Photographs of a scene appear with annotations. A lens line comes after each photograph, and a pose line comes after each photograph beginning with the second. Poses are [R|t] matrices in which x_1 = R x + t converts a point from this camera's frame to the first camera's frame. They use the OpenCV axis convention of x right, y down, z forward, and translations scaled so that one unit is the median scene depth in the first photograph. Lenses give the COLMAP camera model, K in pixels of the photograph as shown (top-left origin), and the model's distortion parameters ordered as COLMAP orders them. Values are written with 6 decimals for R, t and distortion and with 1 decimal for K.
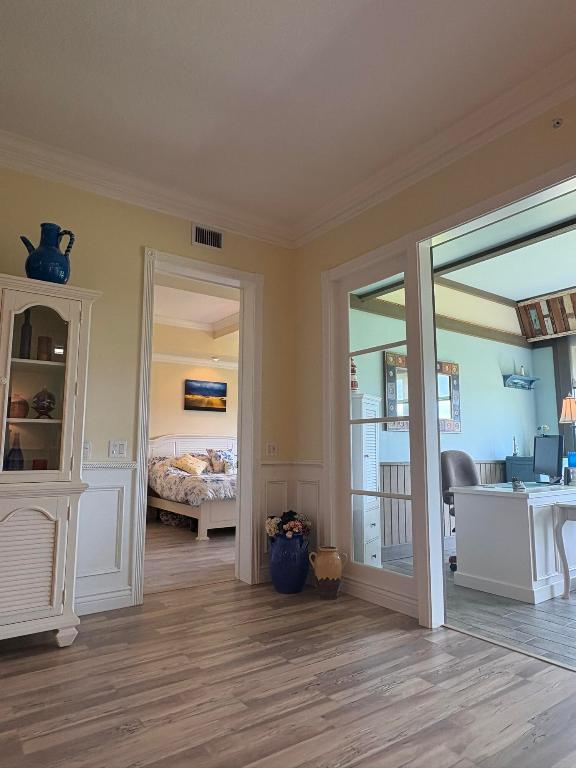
lens RADIAL K [[489.6, 0, 285.5], [0, 489.6, 384.8], [0, 0, 1]] dist [-0.005791, 0.004819]
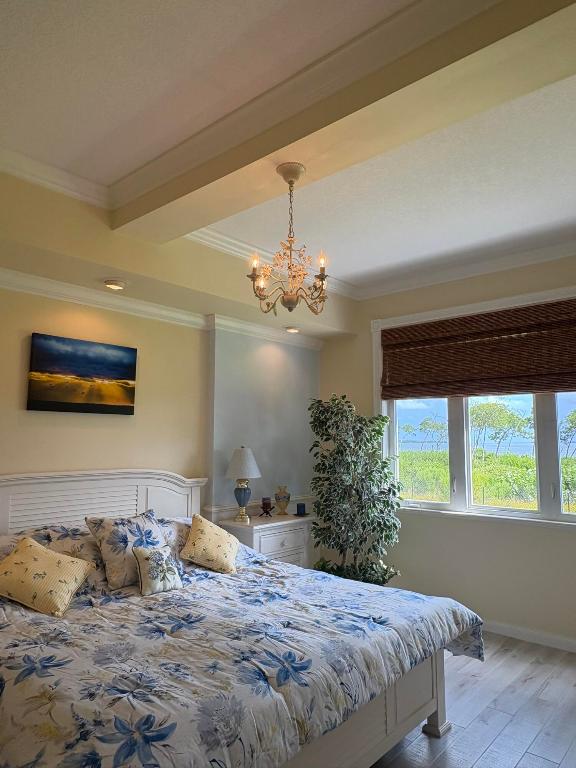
lens RADIAL K [[518.1, 0, 286.2], [0, 518.1, 383.7], [0, 0, 1]] dist [-0.005053, -0.000451]
pose [[0.975065, 0.021744, 0.220849, -0.096250], [-0.025861, 0.999541, 0.015767, 0.018128], [-0.220405, -0.021085, 0.975180, 0.549895]]
